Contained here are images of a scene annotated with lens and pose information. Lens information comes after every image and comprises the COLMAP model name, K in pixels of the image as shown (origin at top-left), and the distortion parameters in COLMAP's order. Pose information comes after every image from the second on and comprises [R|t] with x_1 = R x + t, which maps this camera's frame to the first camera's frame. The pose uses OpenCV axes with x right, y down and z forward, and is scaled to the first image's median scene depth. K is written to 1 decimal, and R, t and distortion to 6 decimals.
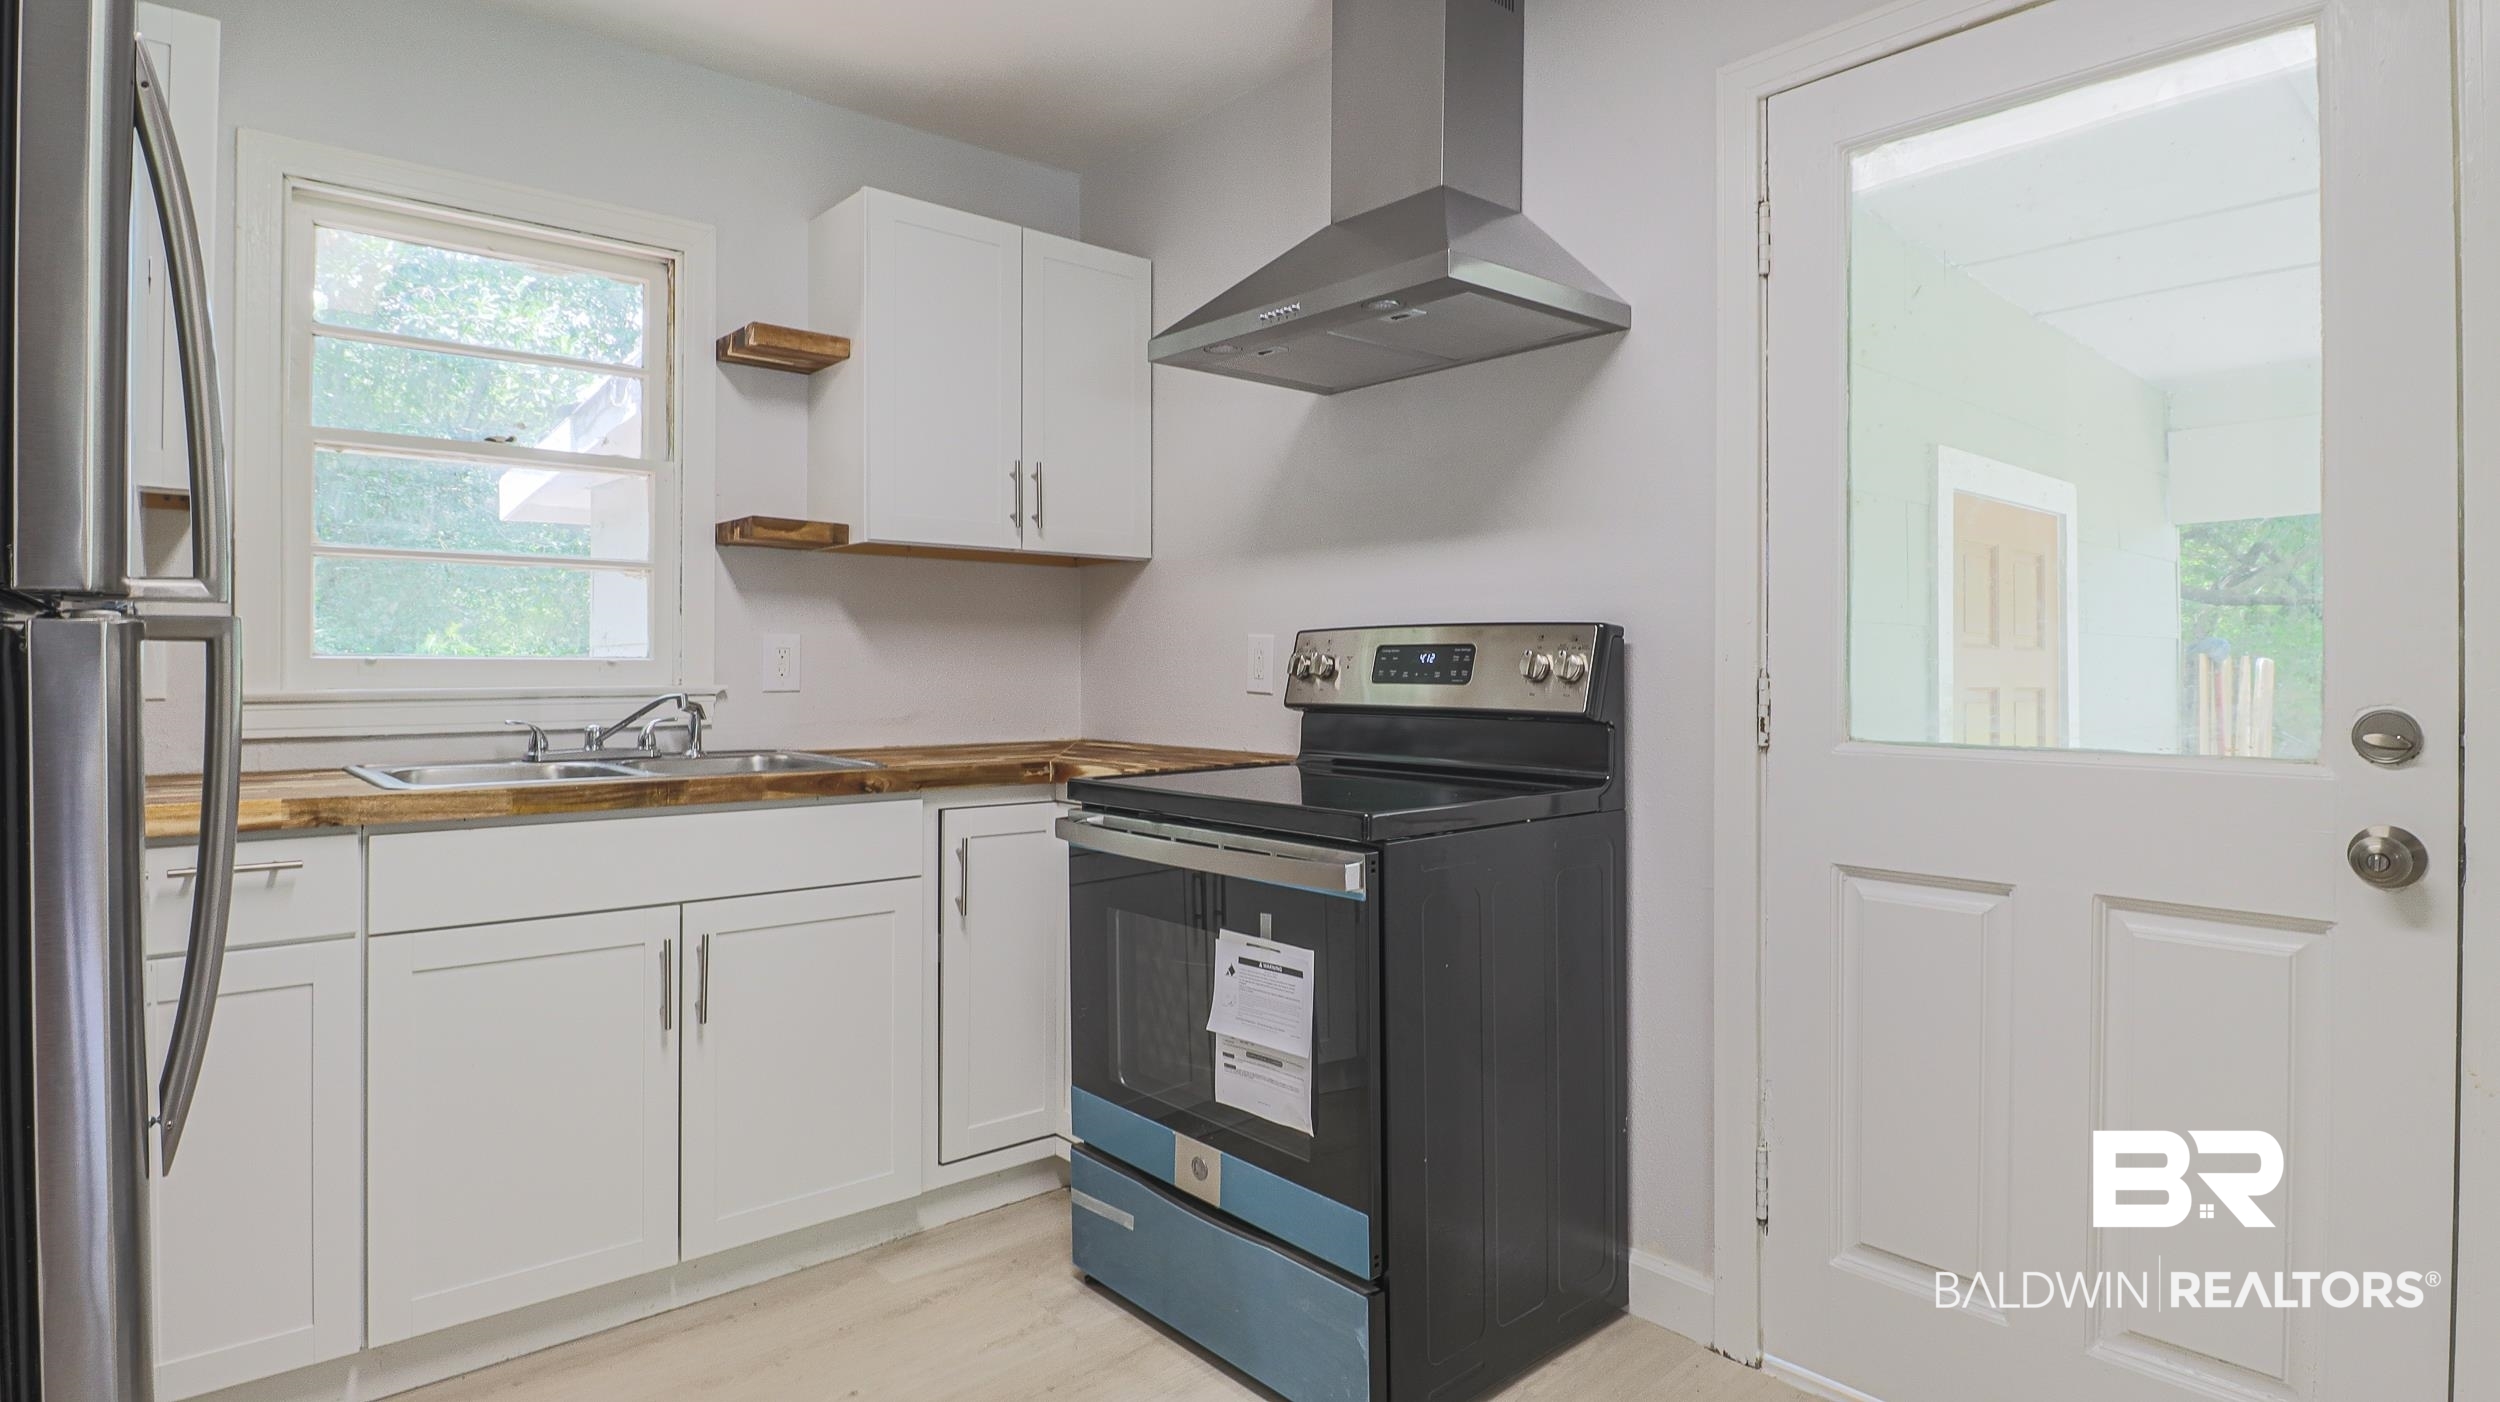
lens RADIAL K [[1301.7, 0, 1242.8], [0, 1301.7, 679.1], [0, 0, 1]] dist [0.001126, -0.002984]
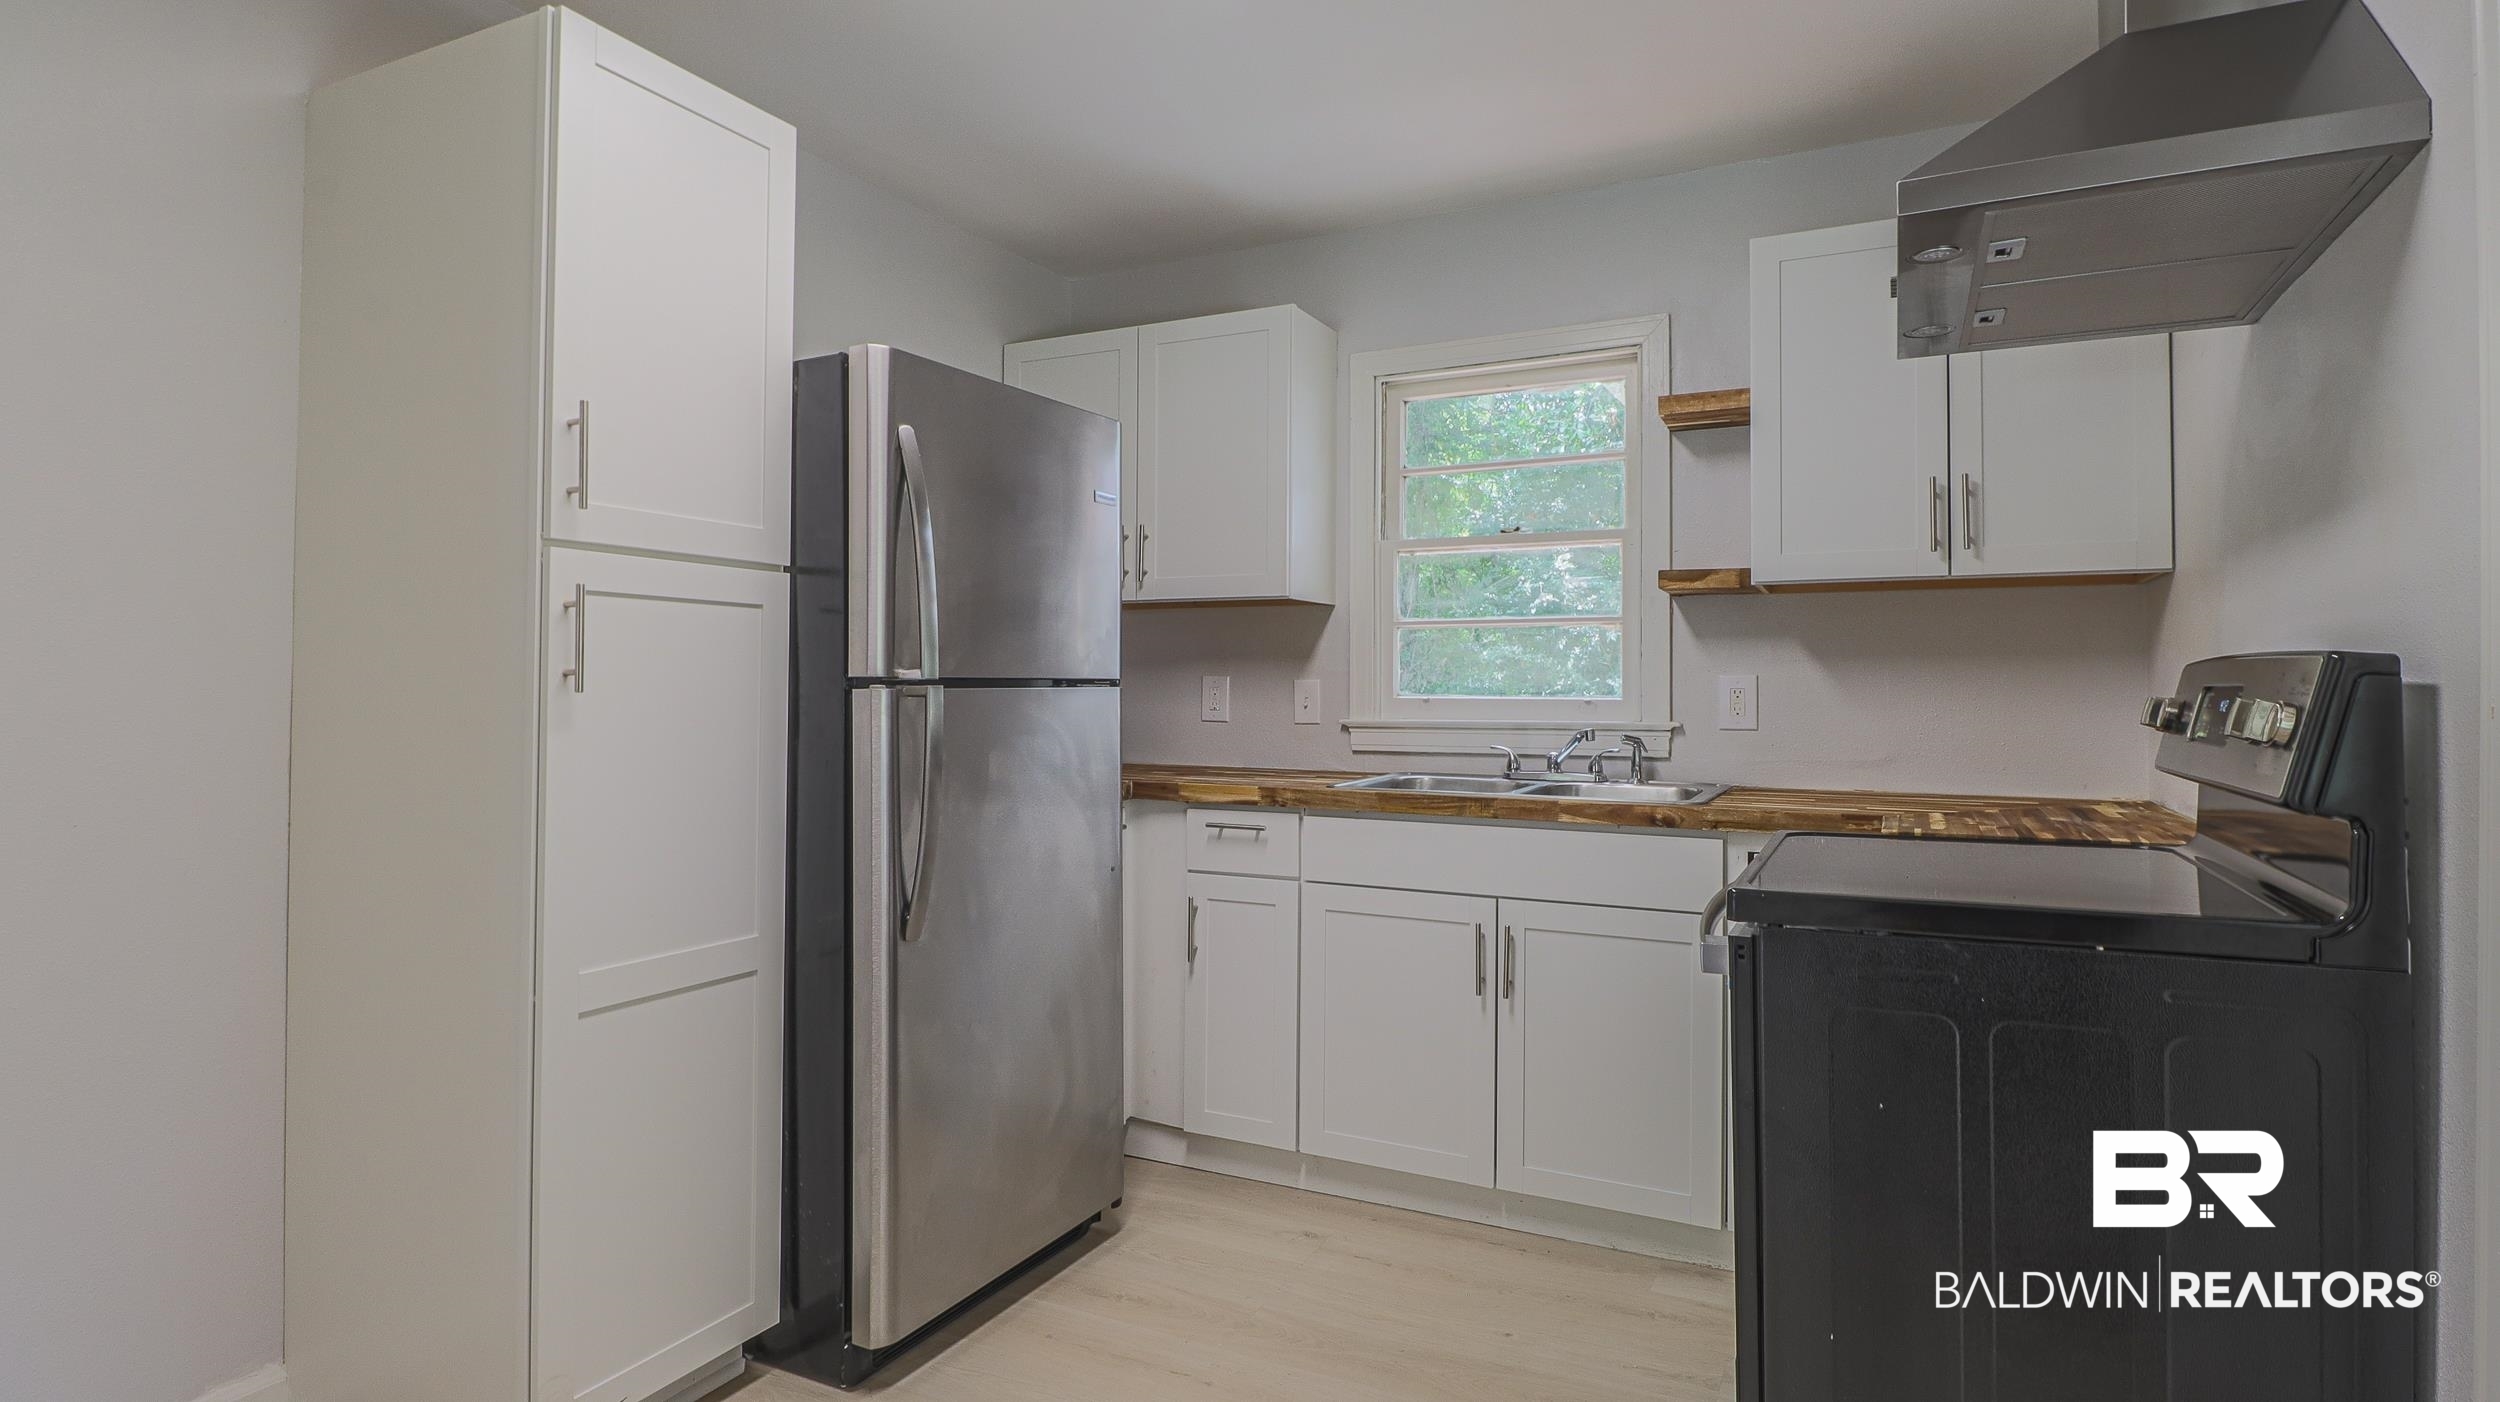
lens RADIAL K [[1301.7, 0, 1248.1], [0, 1301.7, 695.1], [0, 0, 1]] dist [0.001126, -0.002984]
pose [[0.381738, 0.002682, -0.924267, 0.534471], [-0.012741, 0.999916, -0.002361, -0.012571], [0.924183, 0.012677, 0.381740, 0.262698]]
